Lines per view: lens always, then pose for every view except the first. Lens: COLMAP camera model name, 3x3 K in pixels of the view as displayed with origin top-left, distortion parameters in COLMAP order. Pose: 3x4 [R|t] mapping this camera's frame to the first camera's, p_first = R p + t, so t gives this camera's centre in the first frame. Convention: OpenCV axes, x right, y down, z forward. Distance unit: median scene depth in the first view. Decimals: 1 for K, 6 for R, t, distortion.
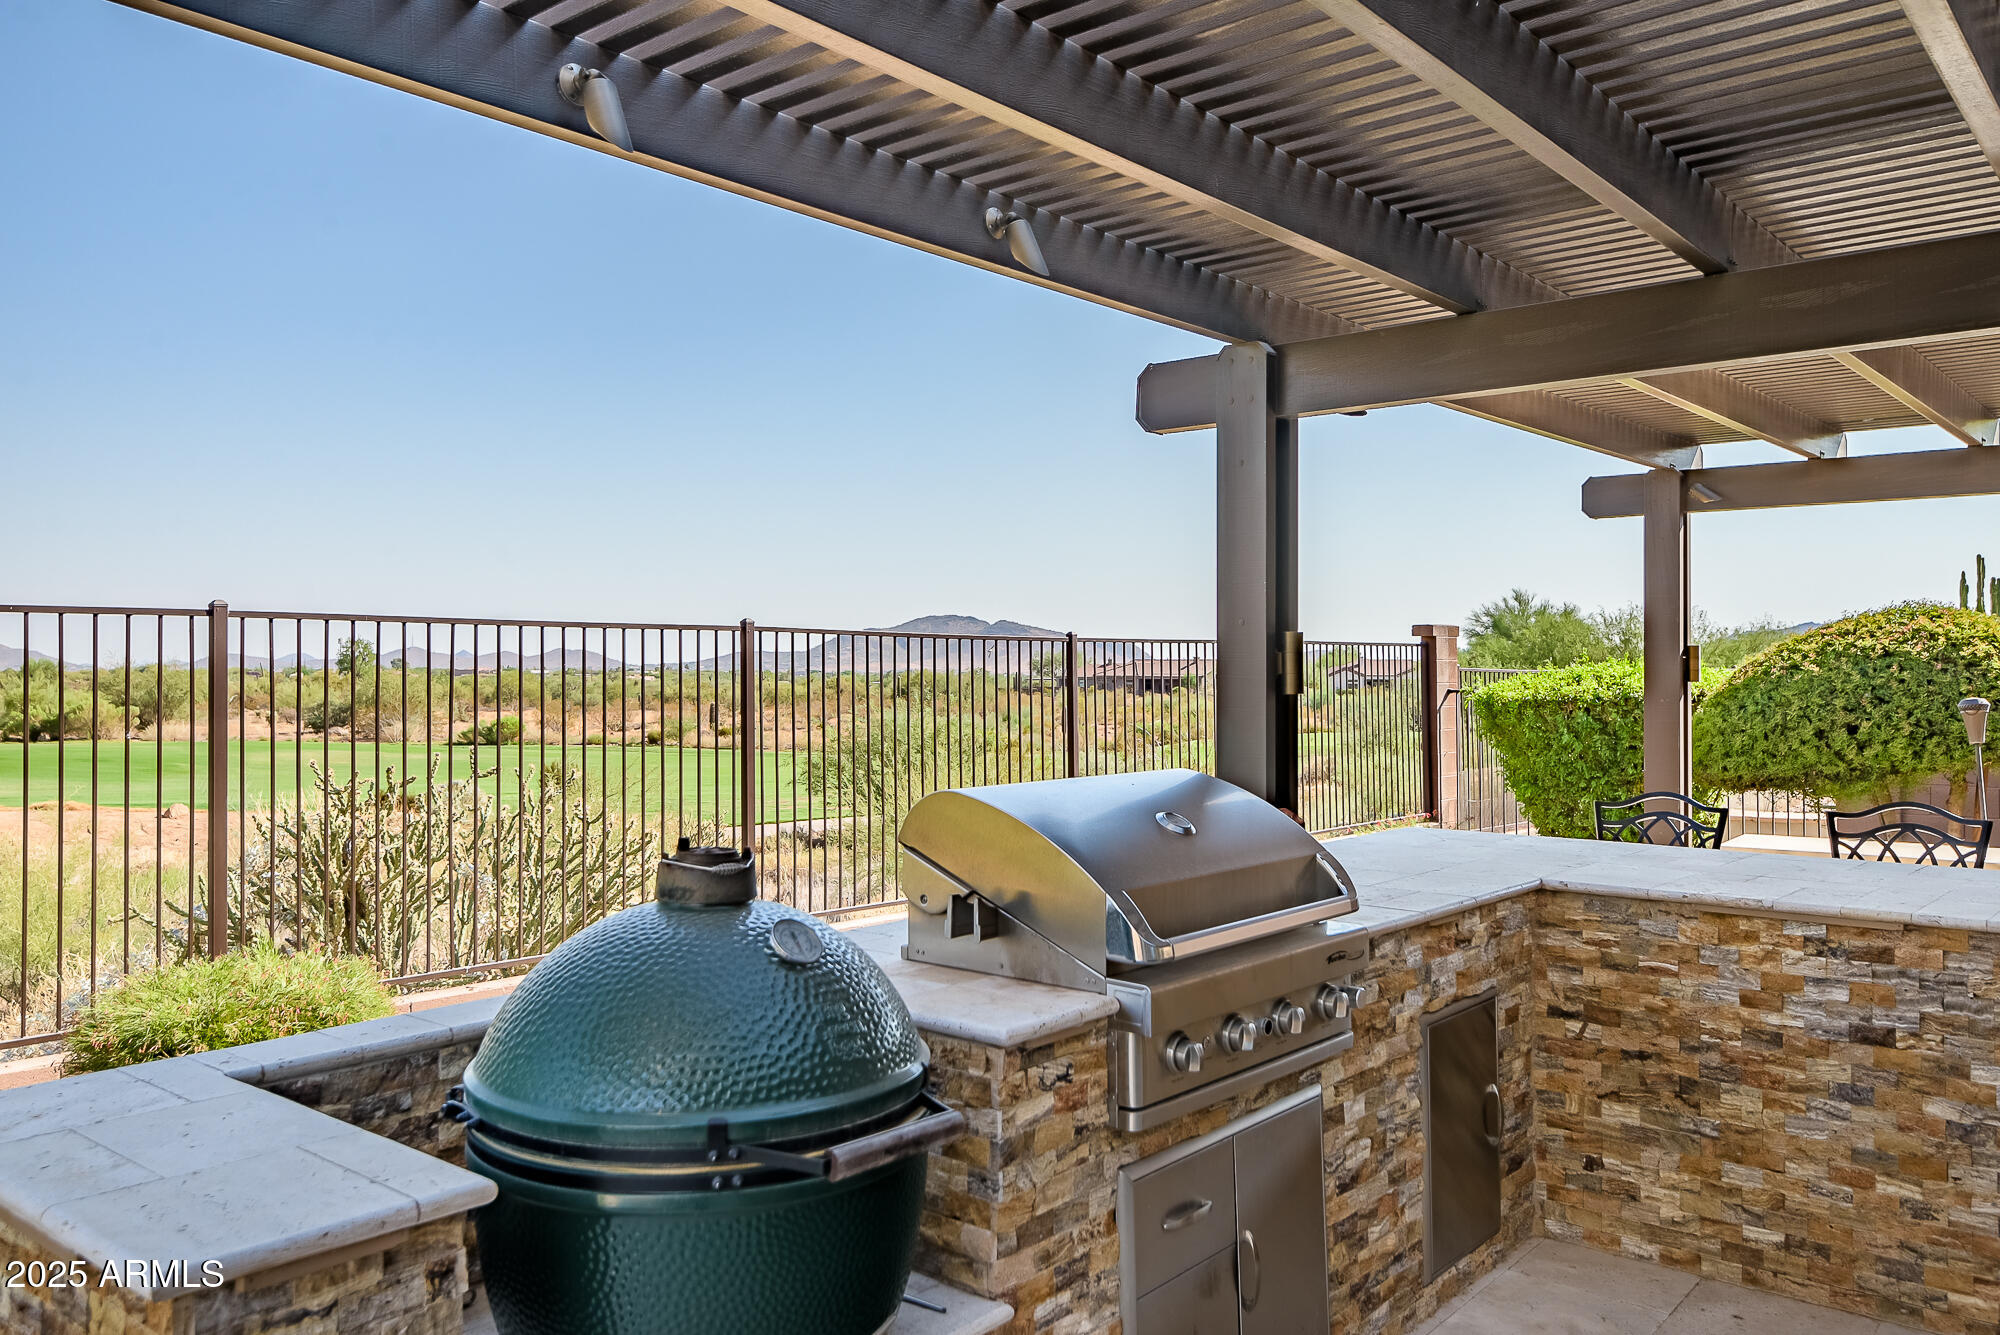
lens RADIAL K [[1498.2, 0, 1004.4], [0, 1498.2, 655.1], [0, 0, 1]] dist [0.030061, -0.000069]
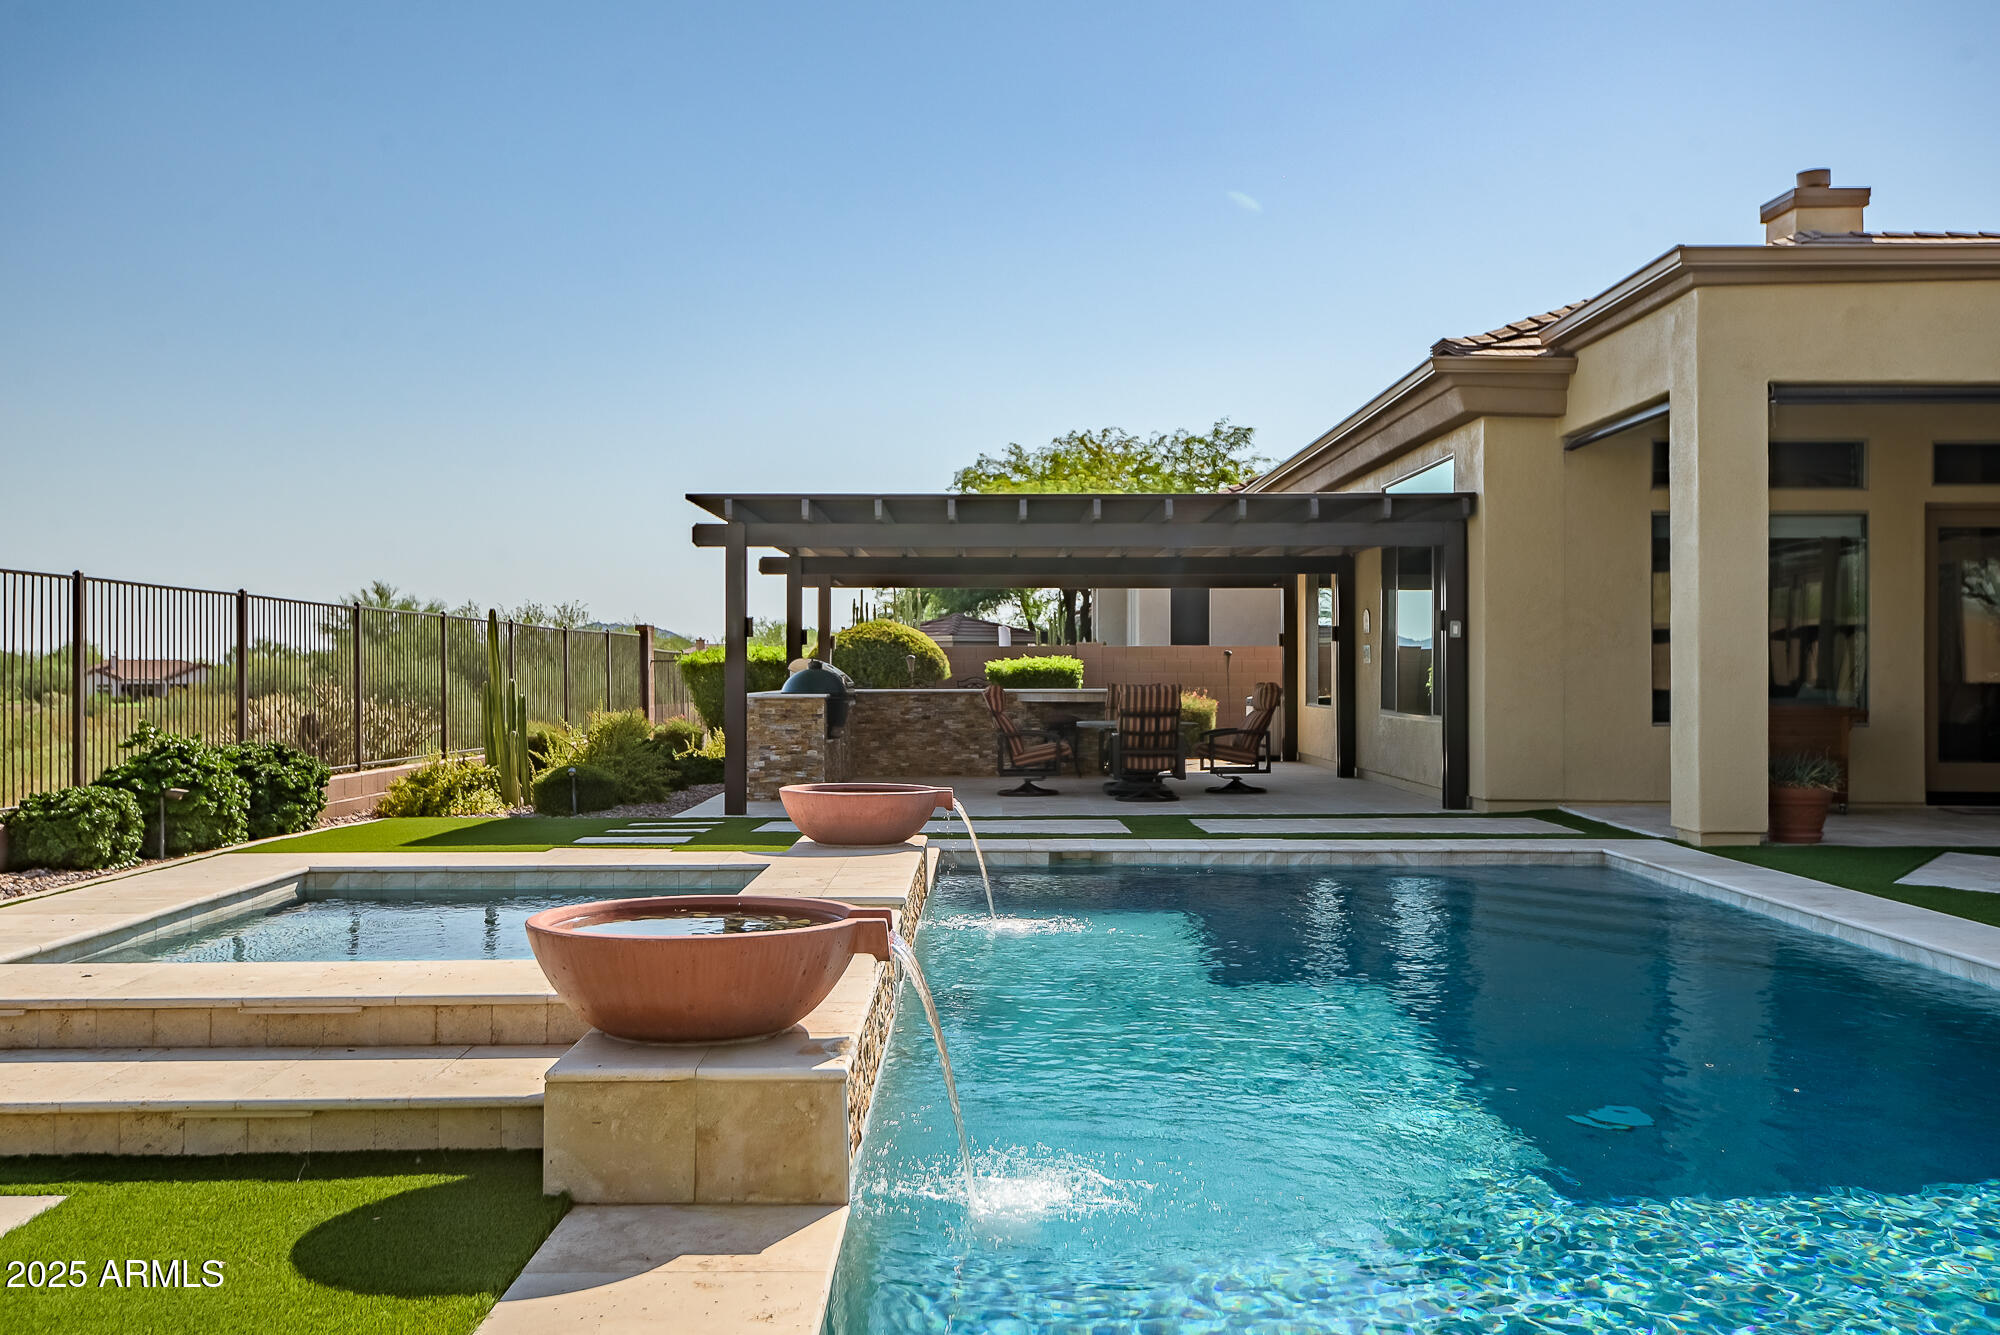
lens RADIAL K [[1831.4, 0, 1007.9], [0, 1831.4, 661.4], [0, 0, 1]] dist [0.040691, 0.000000]
pose [[0.761015, 0.004295, 0.648720, -2.704288], [-0.006090, 0.999981, 0.000523, 0.068492], [-0.648706, -0.004348, 0.761027, -3.228022]]
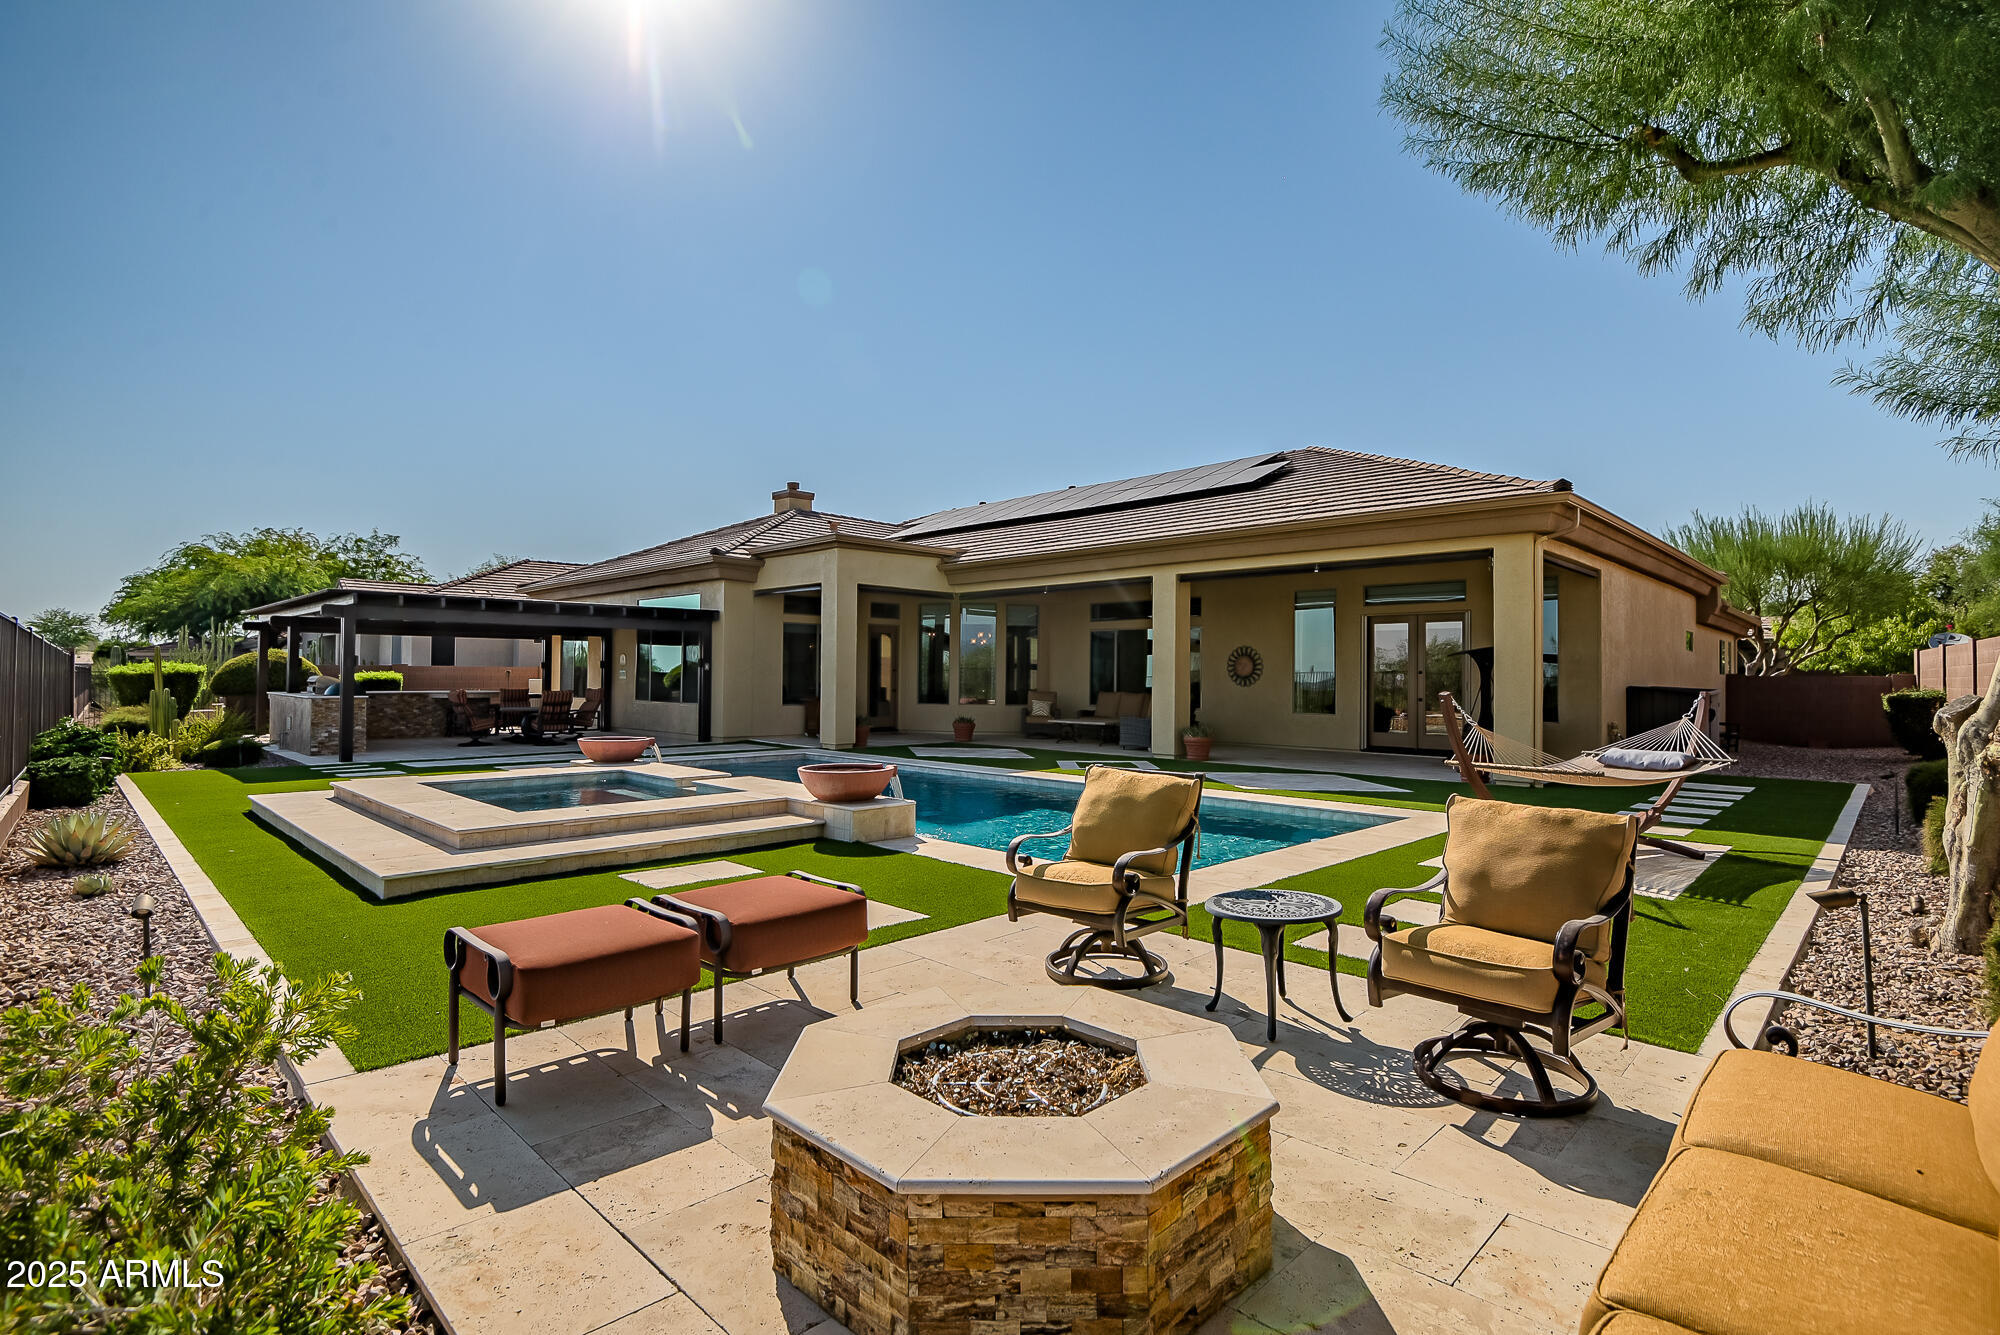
lens RADIAL K [[931.3, 0, 999.6], [0, 931.3, 669.8], [0, 0, 1]] dist [-0.001962, -0.000179]
pose [[0.086692, 0.009876, 0.996186, -4.037029], [-0.015097, 0.999849, -0.008599, 0.029526], [-0.996121, -0.014294, 0.086828, -2.762876]]
